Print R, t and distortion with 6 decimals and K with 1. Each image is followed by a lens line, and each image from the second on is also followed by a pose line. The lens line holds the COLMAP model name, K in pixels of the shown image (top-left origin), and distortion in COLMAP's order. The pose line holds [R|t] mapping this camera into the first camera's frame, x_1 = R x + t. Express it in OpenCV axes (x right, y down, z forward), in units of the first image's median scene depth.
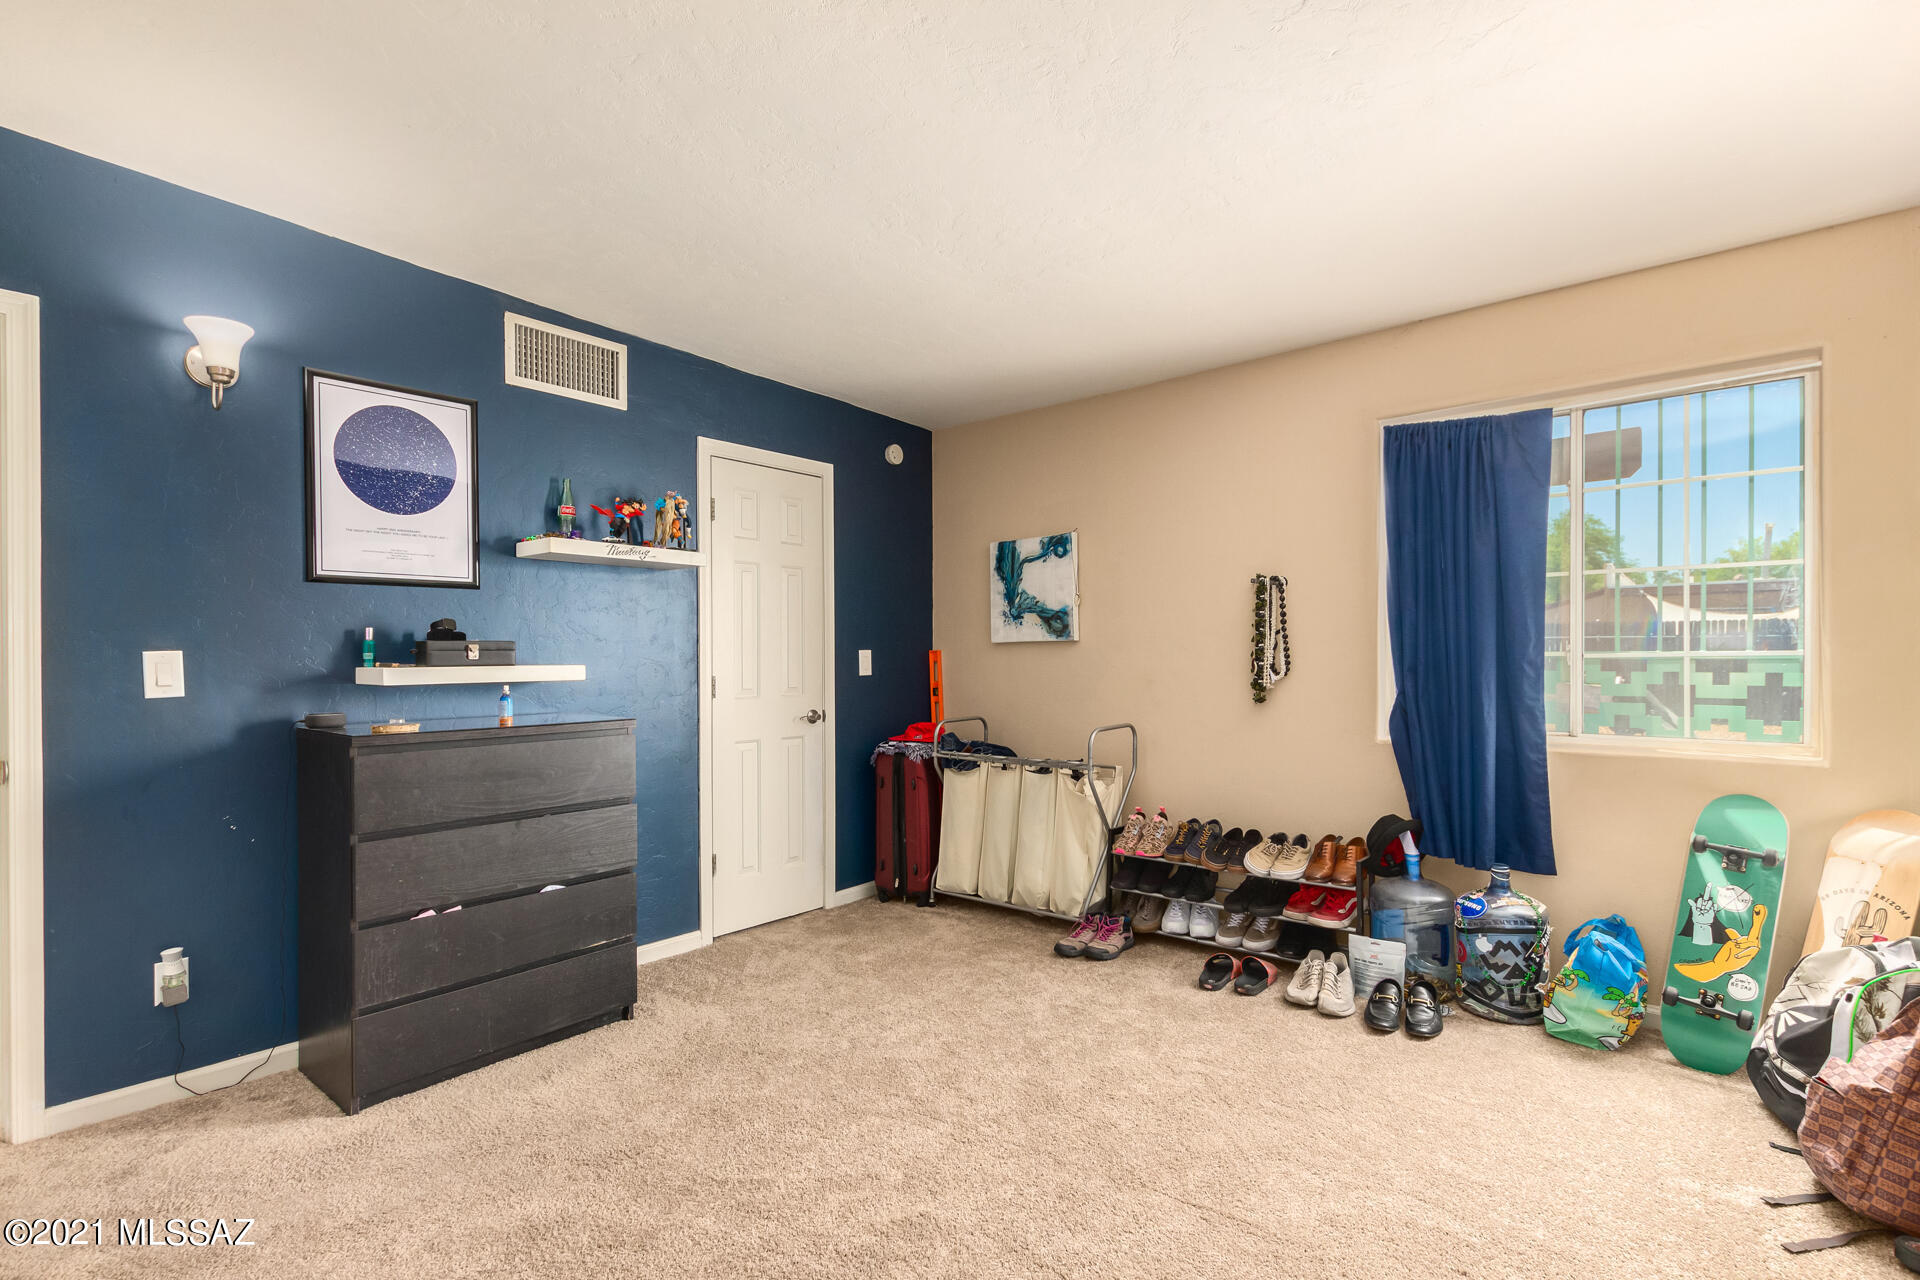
lens RADIAL K [[908.9, 0, 959.9], [0, 908.9, 646.4], [0, 0, 1]] dist [0.000944, -0.000181]
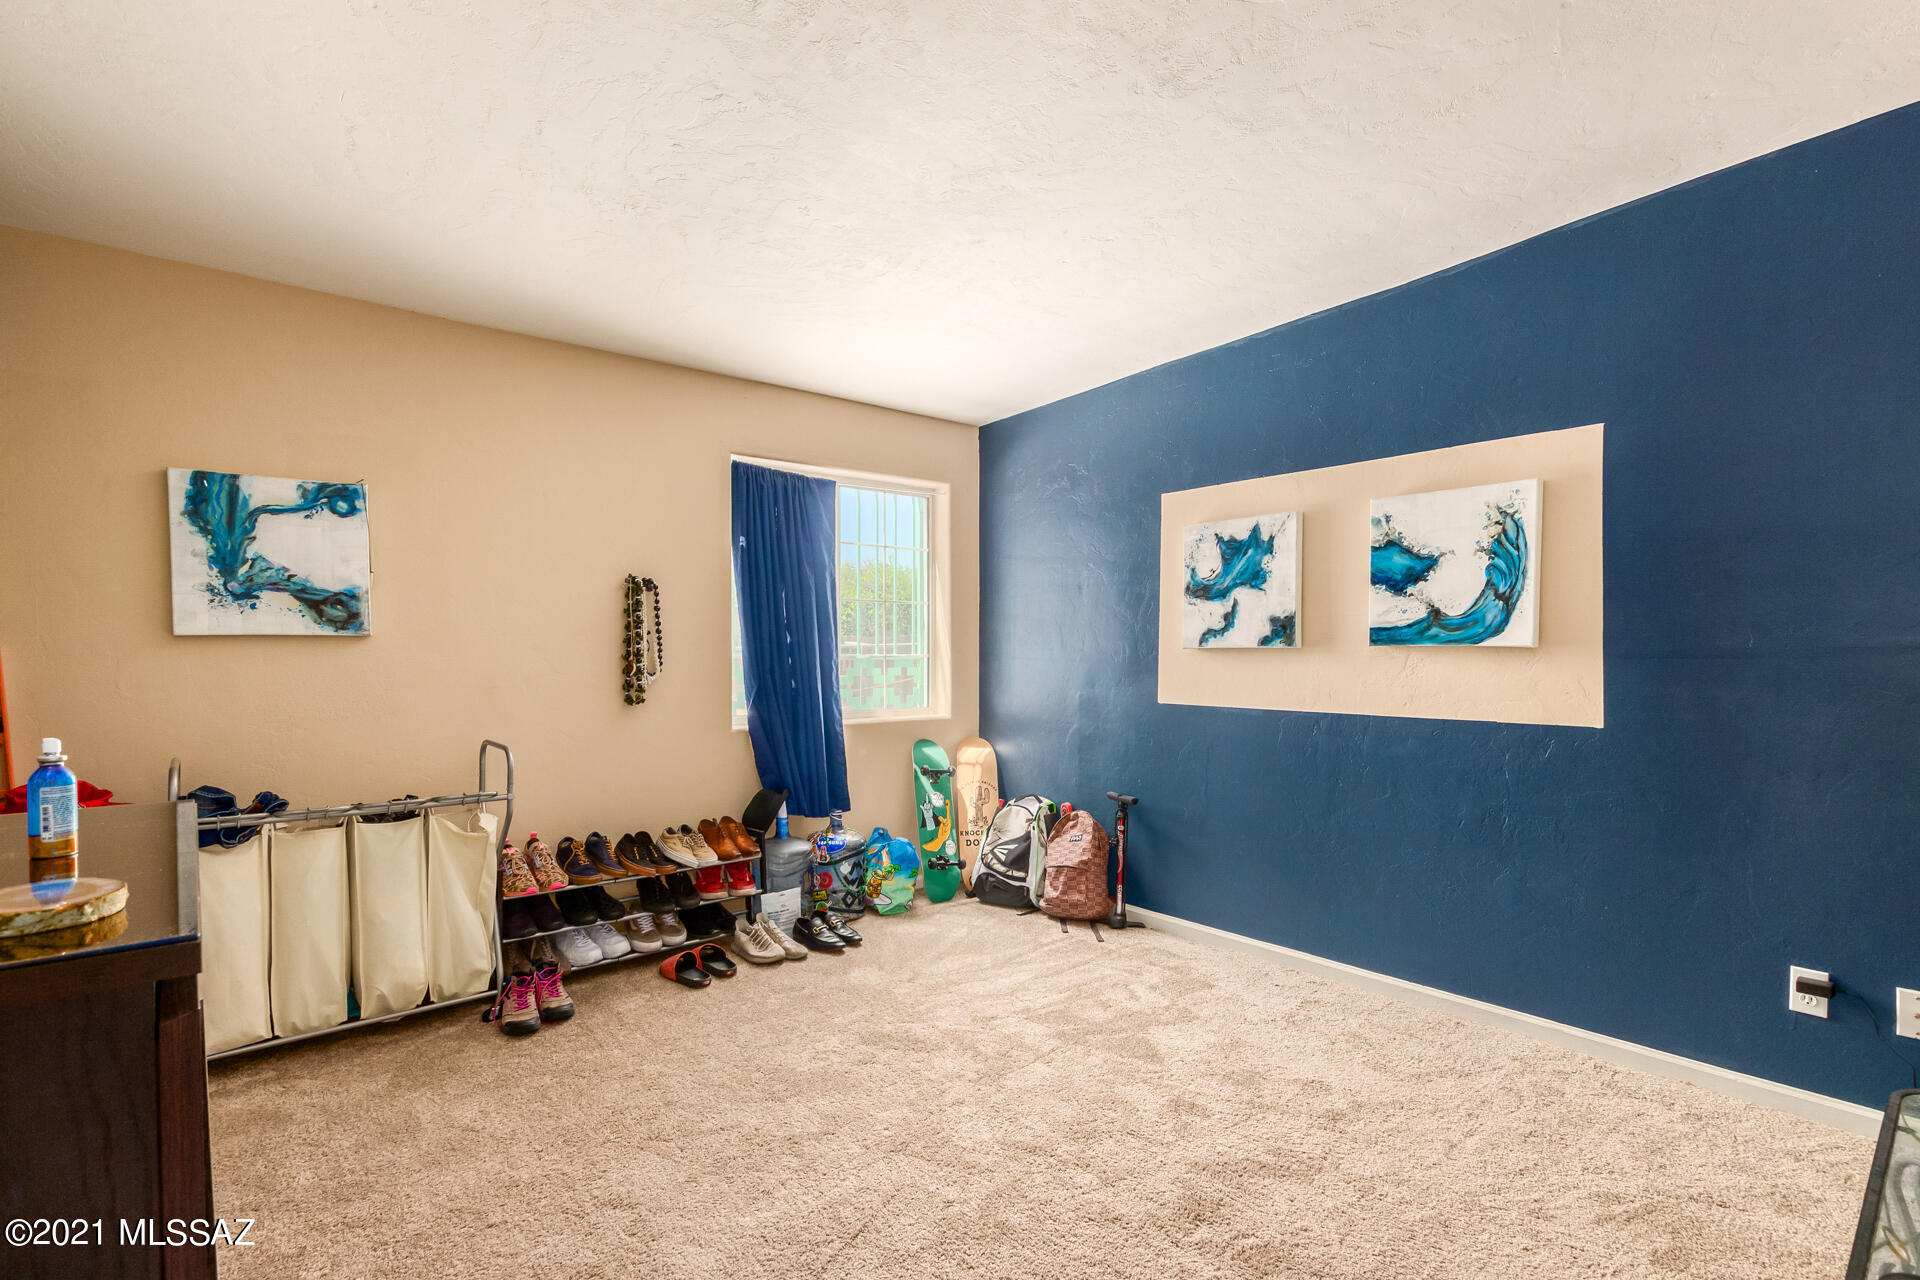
lens RADIAL K [[908.9, 0, 959.2], [0, 908.9, 657.0], [0, 0, 1]] dist [0.000944, -0.000181]
pose [[0.163170, 0.003189, 0.986593, -0.533282], [-0.008234, 0.999964, -0.001870, 0.008466], [-0.986564, -0.007818, 0.163190, 0.438580]]
